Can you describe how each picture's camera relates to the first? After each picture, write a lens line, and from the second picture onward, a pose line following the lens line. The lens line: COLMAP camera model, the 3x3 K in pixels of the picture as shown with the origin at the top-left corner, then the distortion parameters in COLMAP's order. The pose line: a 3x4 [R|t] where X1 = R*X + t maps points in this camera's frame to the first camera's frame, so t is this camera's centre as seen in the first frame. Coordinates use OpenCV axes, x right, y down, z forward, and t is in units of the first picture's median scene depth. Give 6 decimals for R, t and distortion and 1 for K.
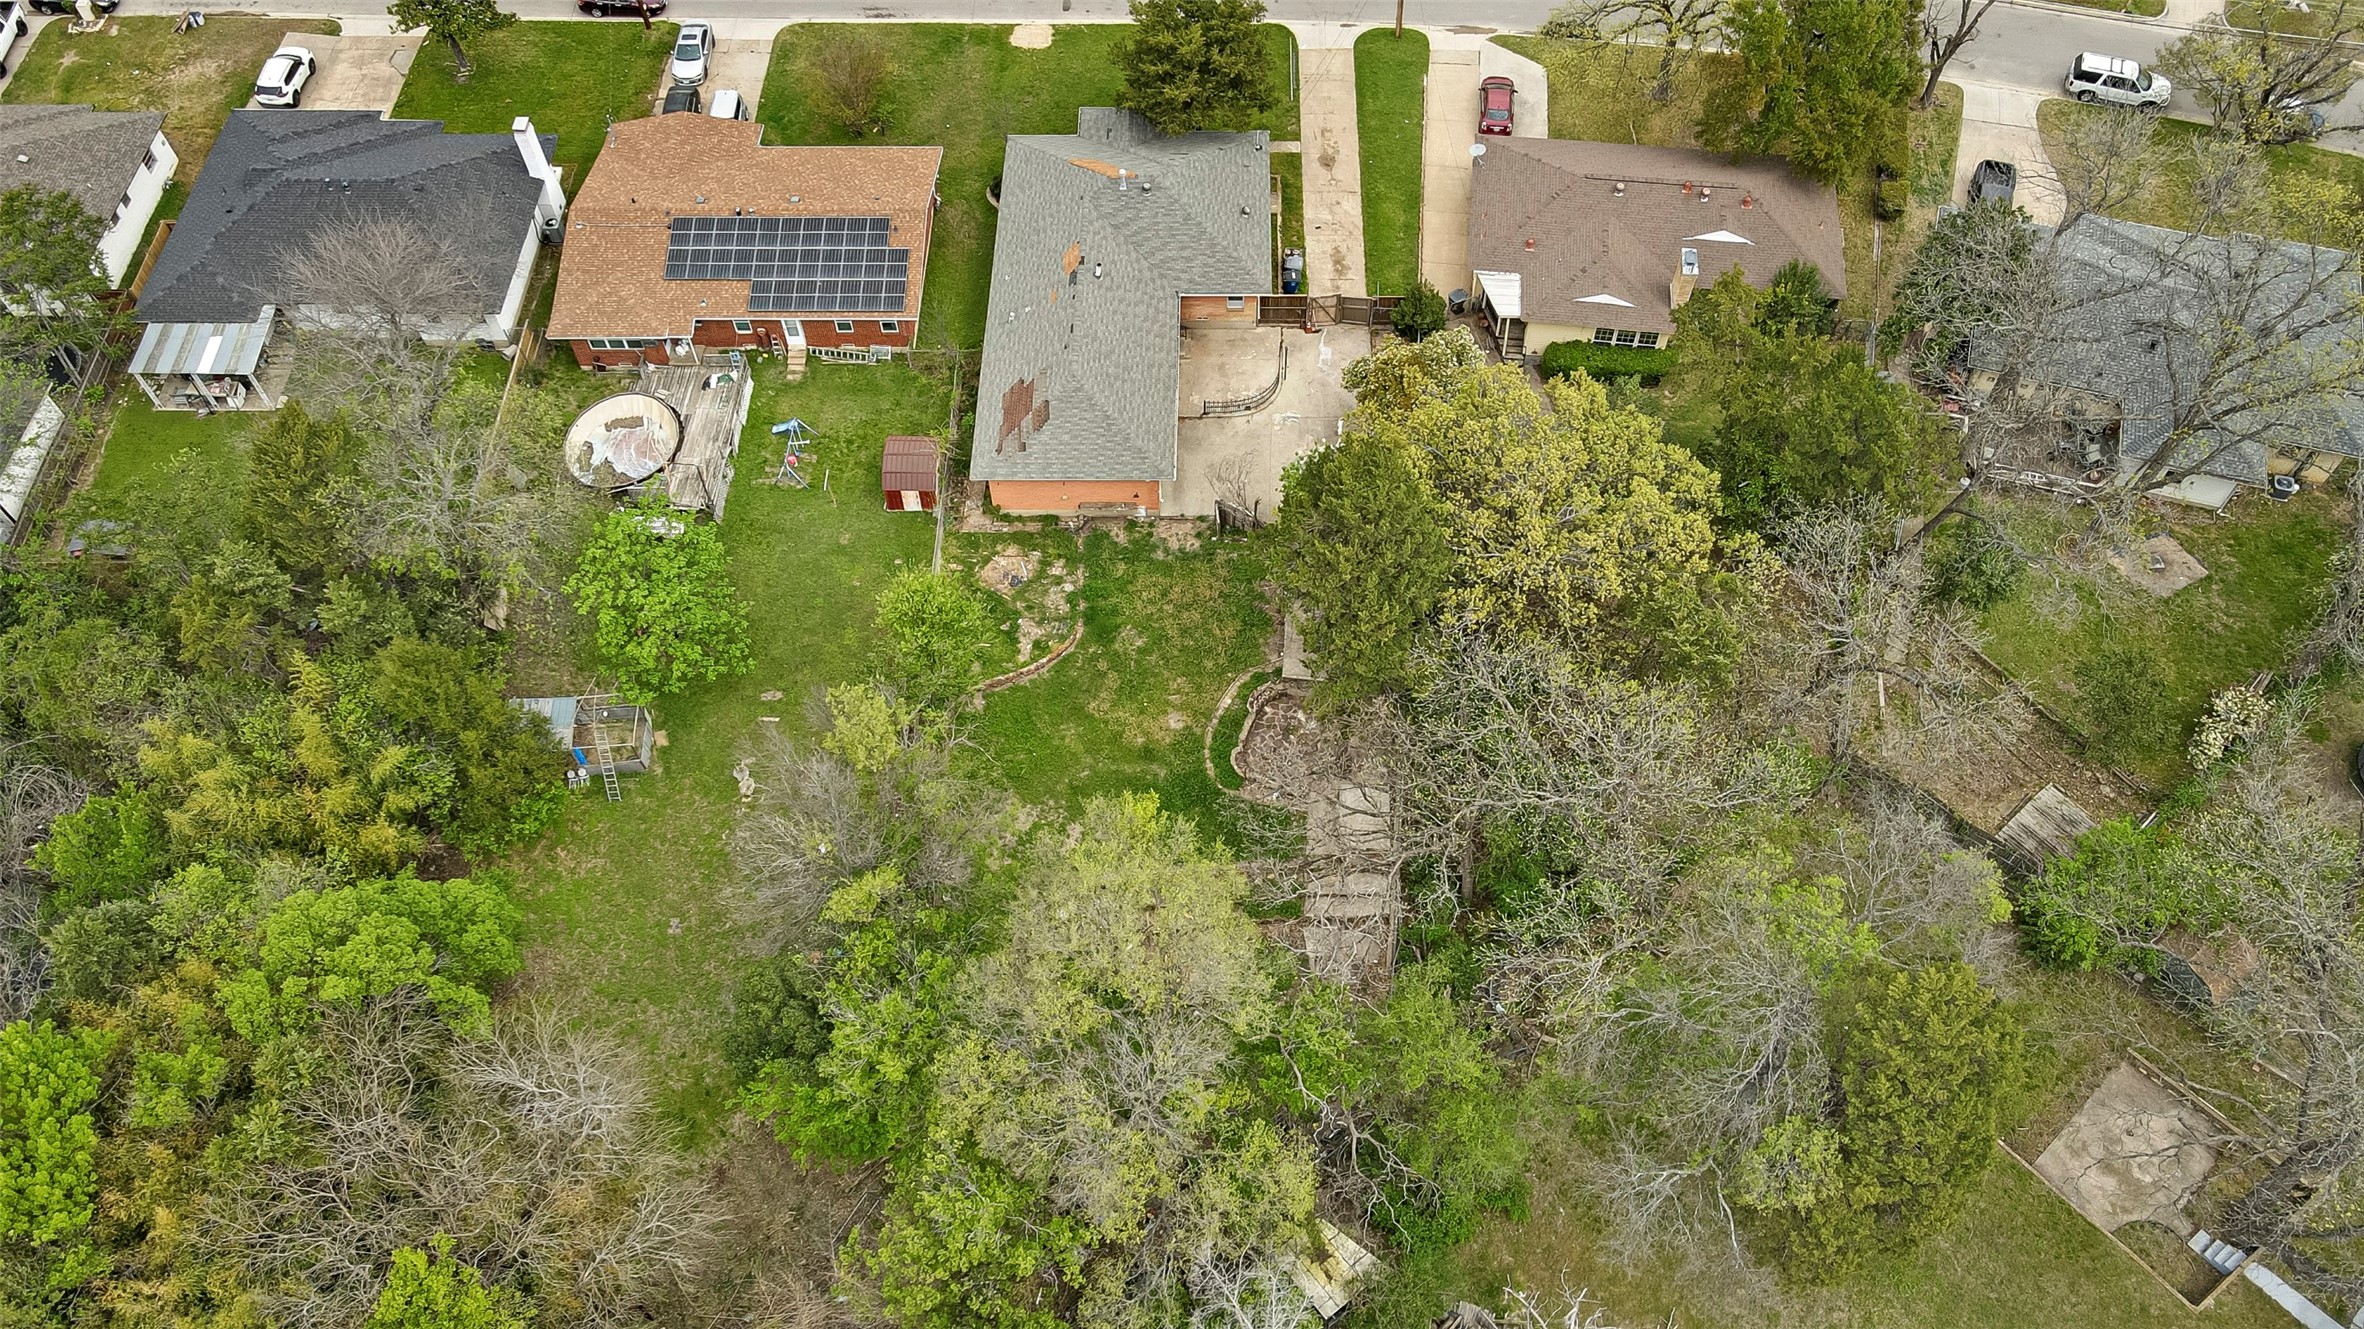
lens RADIAL K [[1730.4, 0, 1192.7], [0, 1730.4, 659.1], [0, 0, 1]] dist [-0.005320, 0.002172]
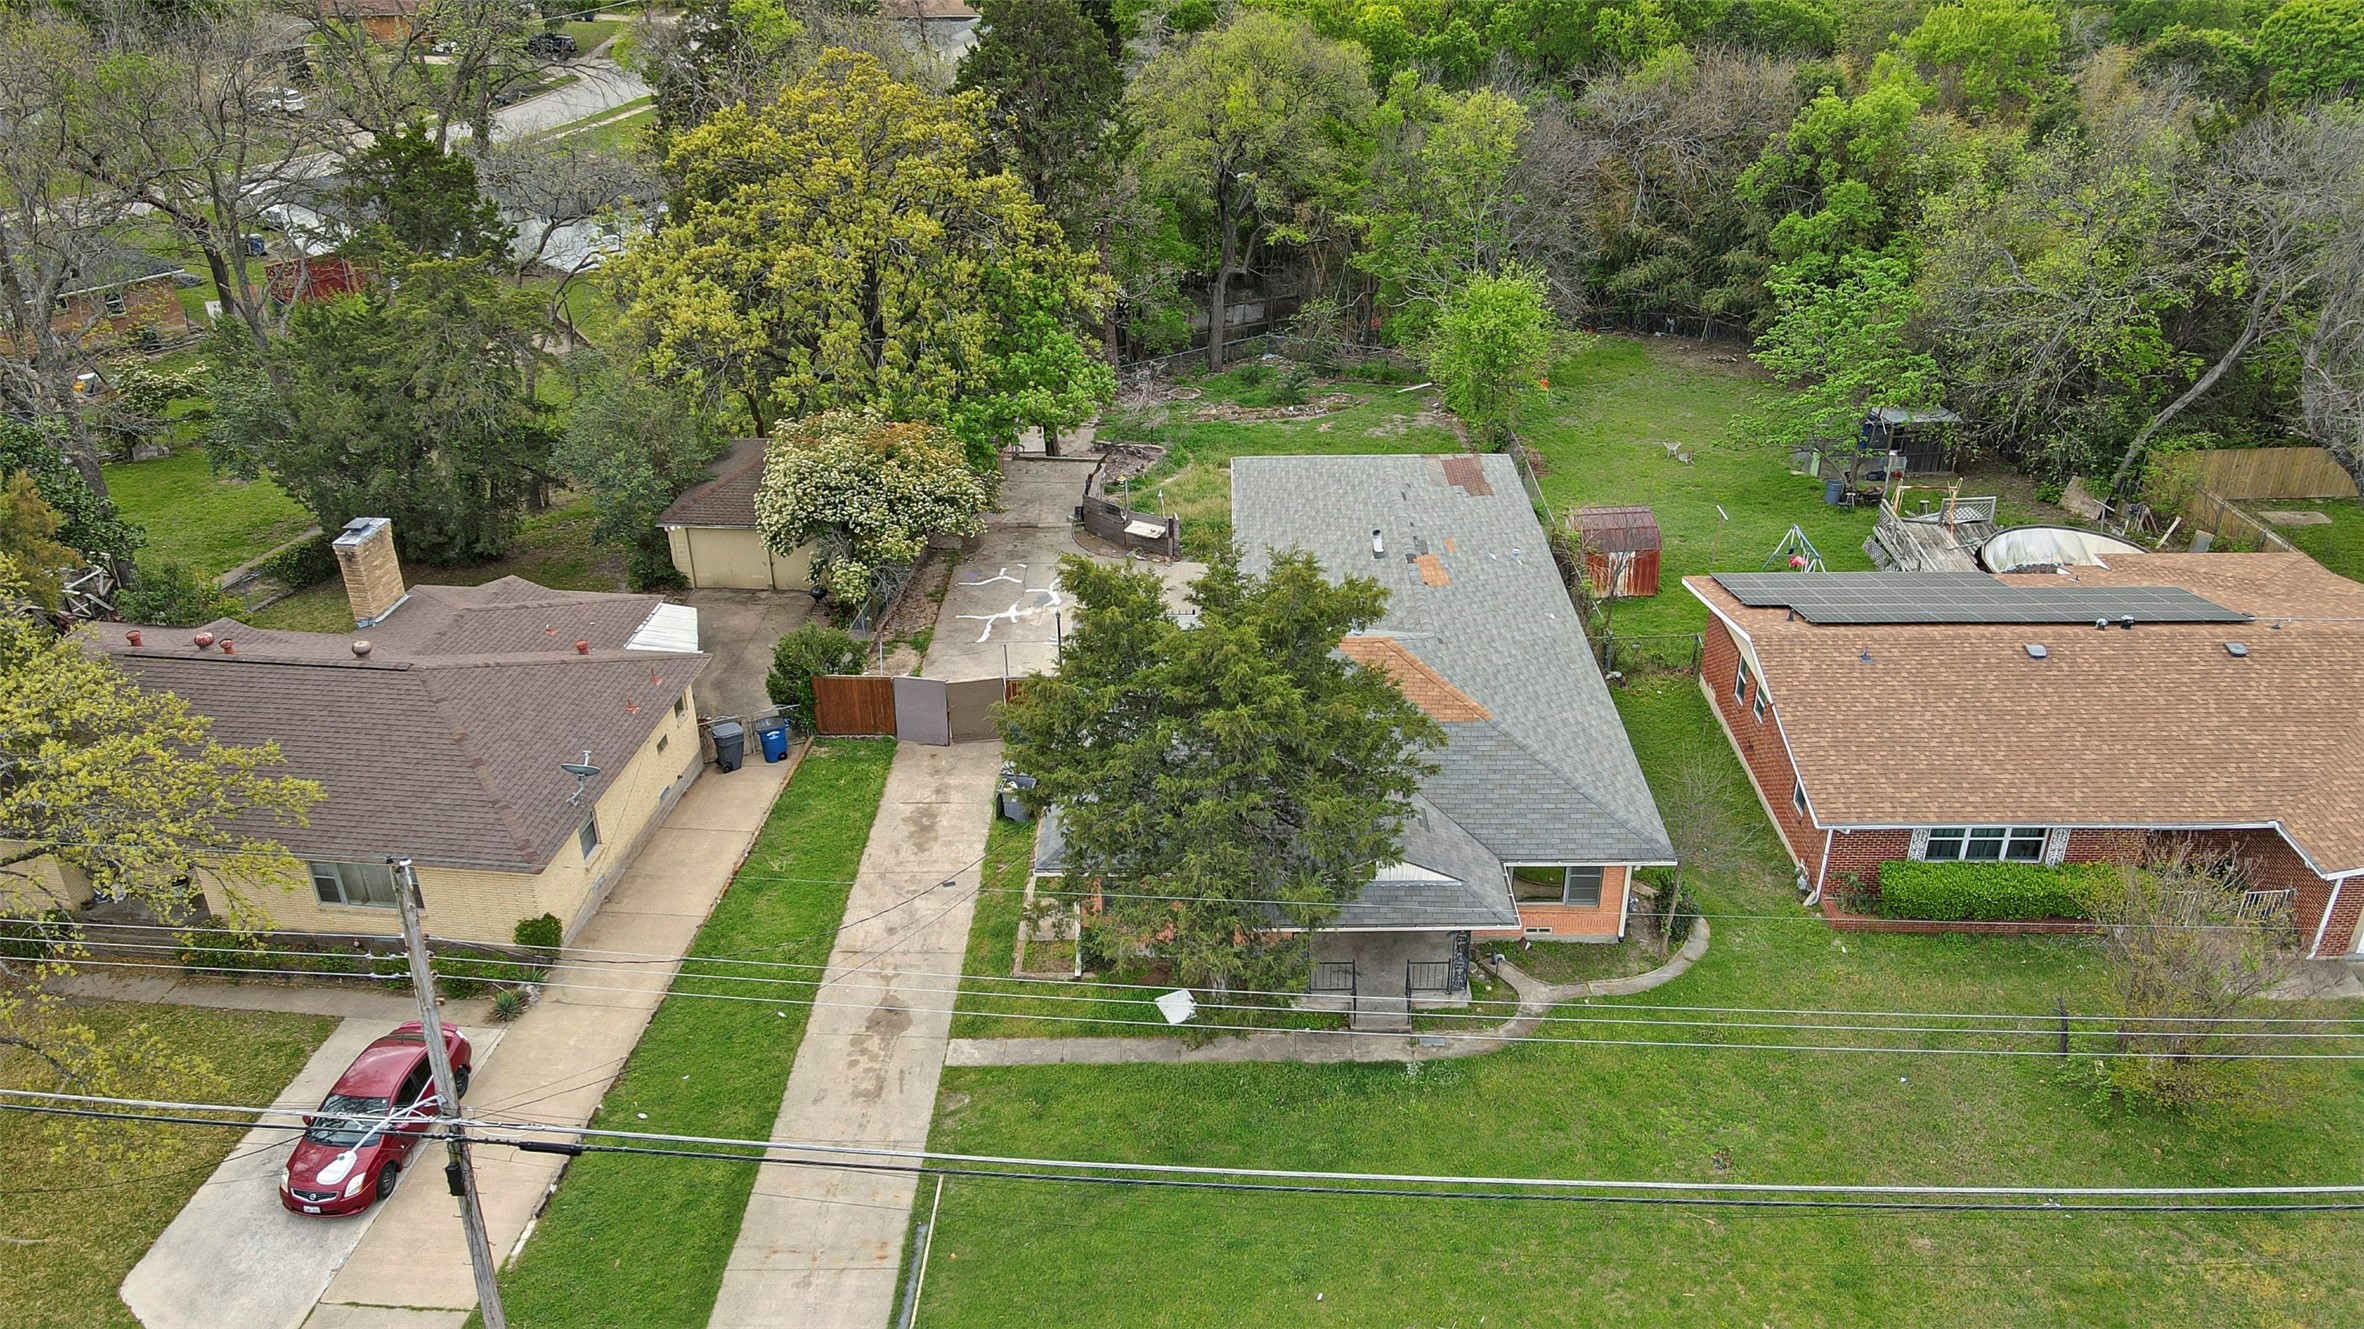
lens RADIAL K [[1730.4, 0, 1192.7], [0, 1730.4, 659.1], [0, 0, 1]] dist [-0.005320, 0.002172]
pose [[-0.999601, 0.027269, 0.007319, 0.003049], [0.010052, 0.101479, 0.994787, -0.773386], [0.026384, 0.994464, -0.101713, 1.074110]]
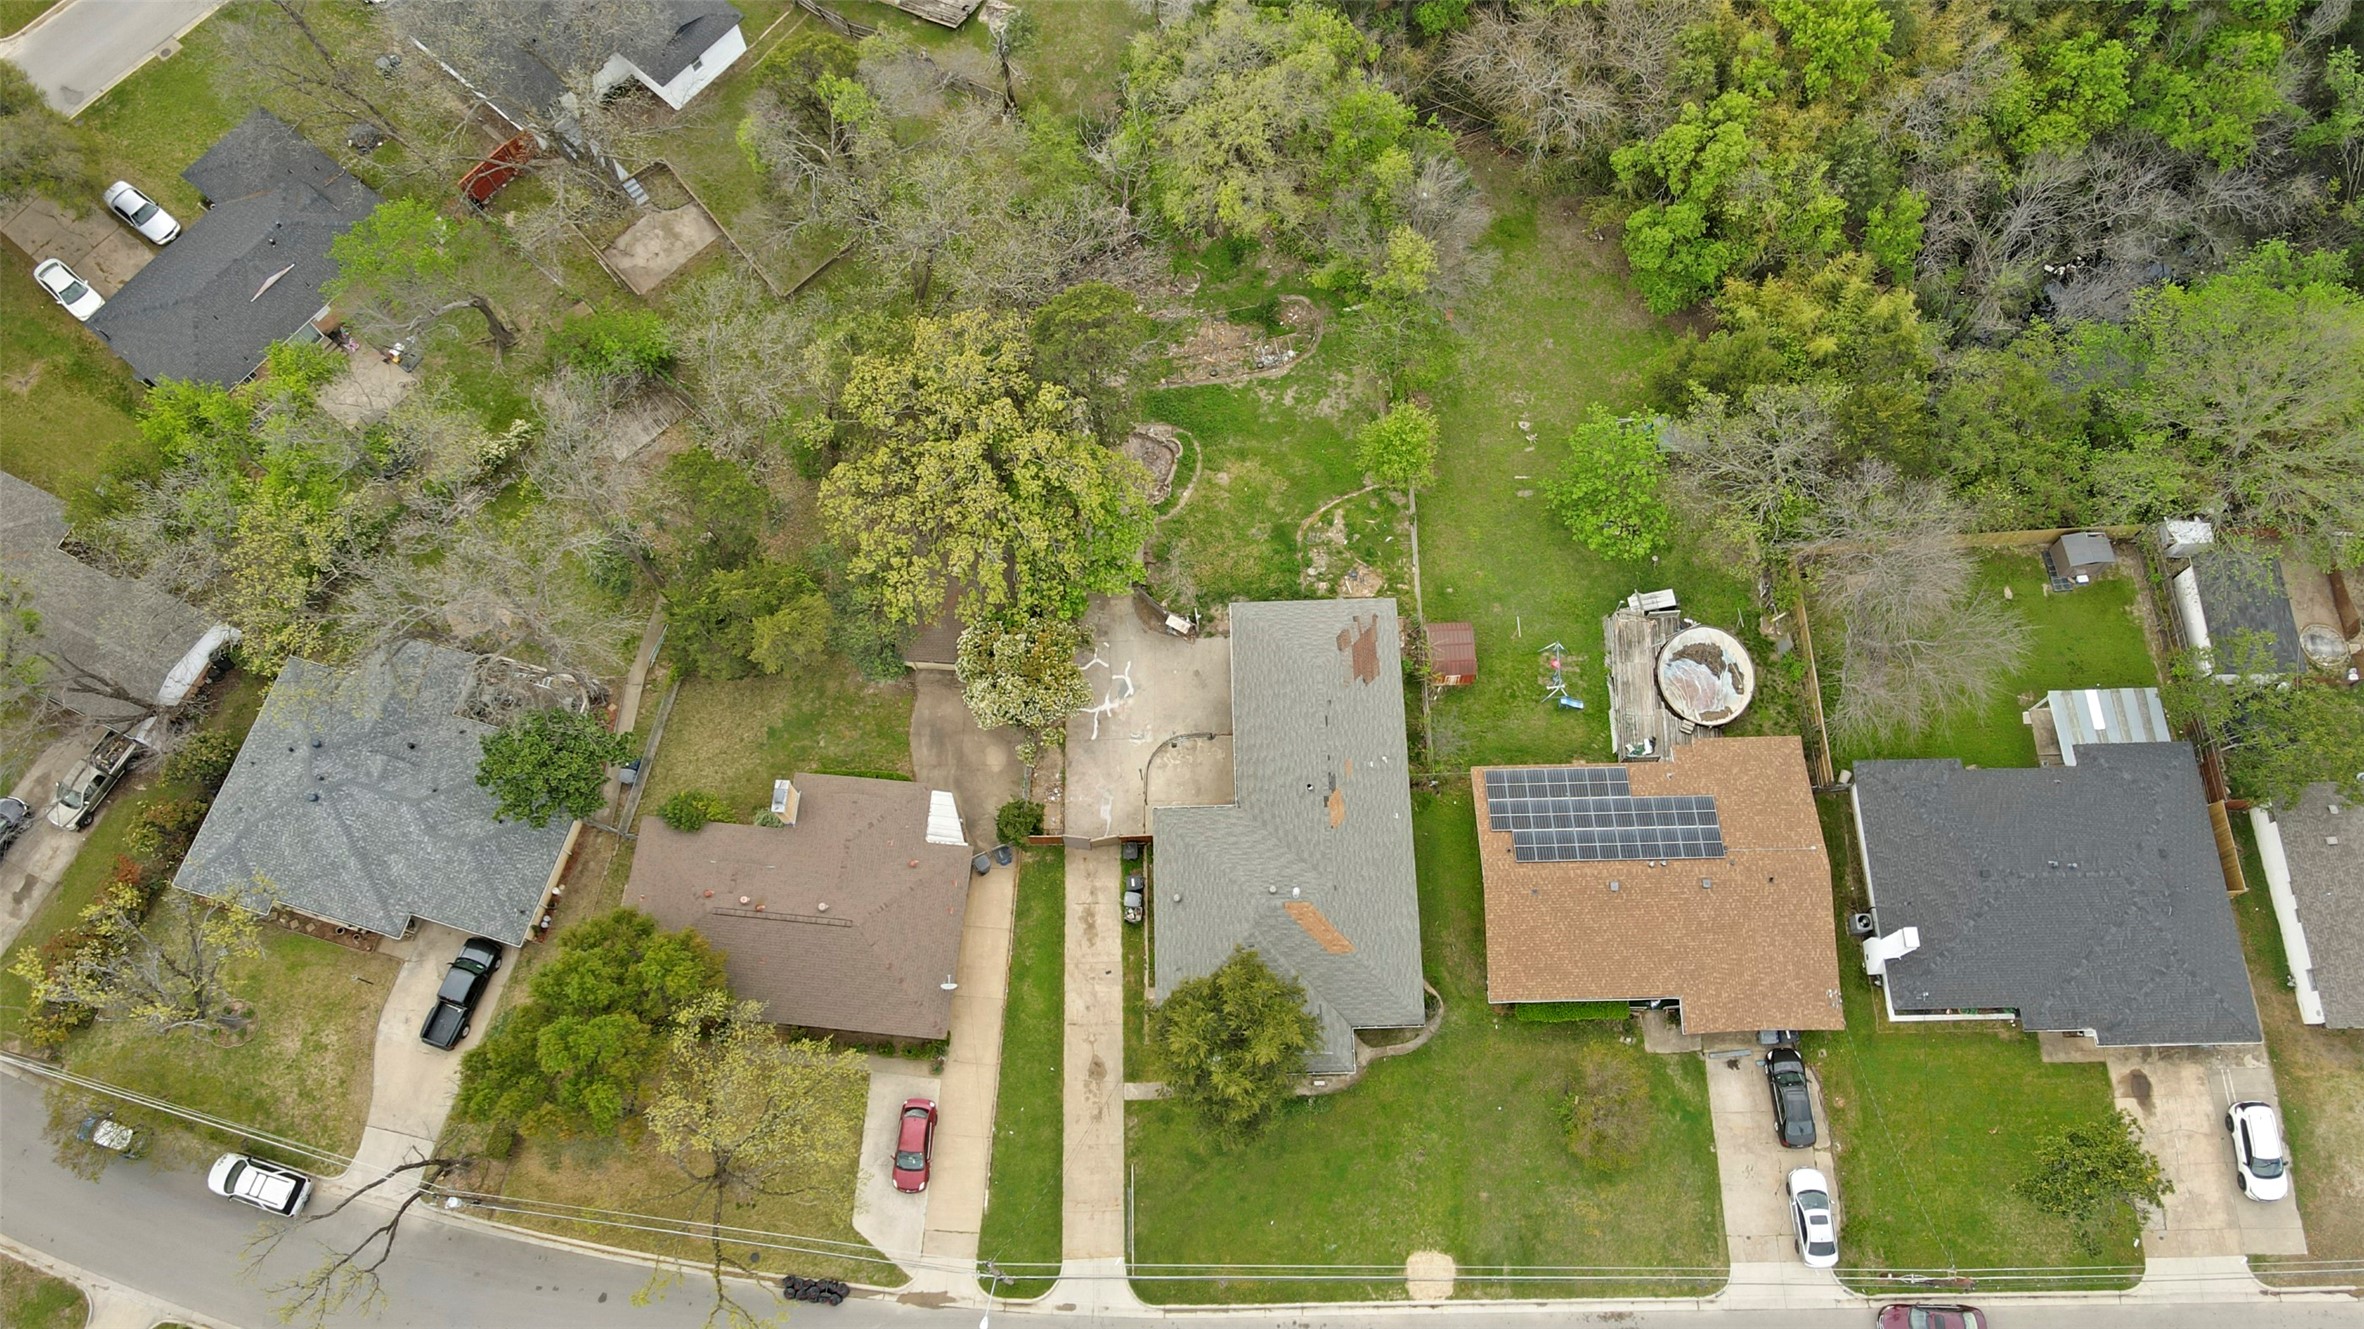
lens RADIAL K [[1730.4, 0, 1192.7], [0, 1730.4, 659.1], [0, 0, 1]] dist [-0.005320, 0.002172]
pose [[-0.998773, 0.046266, 0.017671, -0.003451], [-0.012603, -0.582489, 0.812741, -1.050079], [0.047896, 0.811521, 0.582357, 0.285847]]
